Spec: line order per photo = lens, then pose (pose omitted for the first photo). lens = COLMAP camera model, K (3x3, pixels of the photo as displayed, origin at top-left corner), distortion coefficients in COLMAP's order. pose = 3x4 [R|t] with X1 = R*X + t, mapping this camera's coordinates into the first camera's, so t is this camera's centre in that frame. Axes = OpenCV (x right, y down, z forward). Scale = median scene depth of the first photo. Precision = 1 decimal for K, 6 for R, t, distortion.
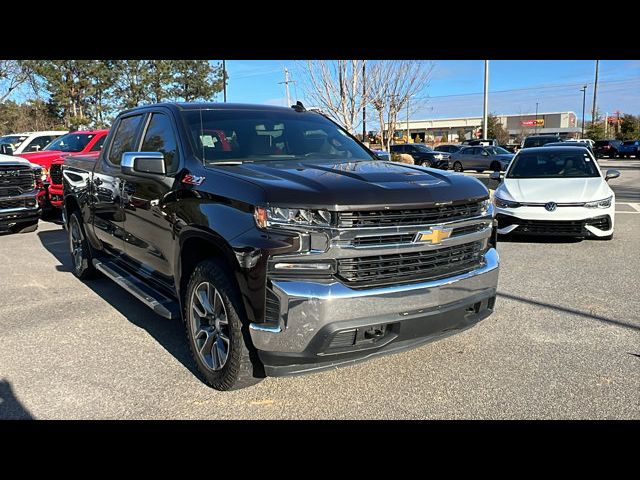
lens RADIAL K [[561.9, 0, 320.0], [0, 561.9, 240.0], [0, 0, 1]] dist [-0.000931, -0.004932]
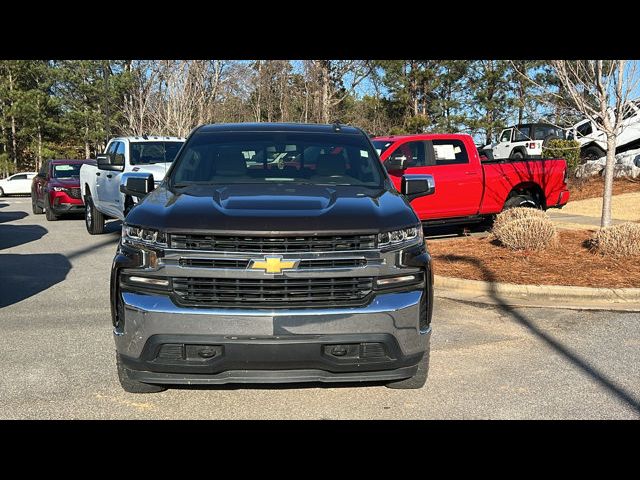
lens RADIAL K [[778.8, 0, 320.0], [0, 778.8, 240.0], [0, 0, 1]] dist [0.068826, -0.008053]
pose [[0.838645, 0.063894, -0.540918, 0.924441], [-0.091300, 0.995535, -0.023959, -0.023646], [0.536972, 0.069479, 0.840734, -0.107081]]
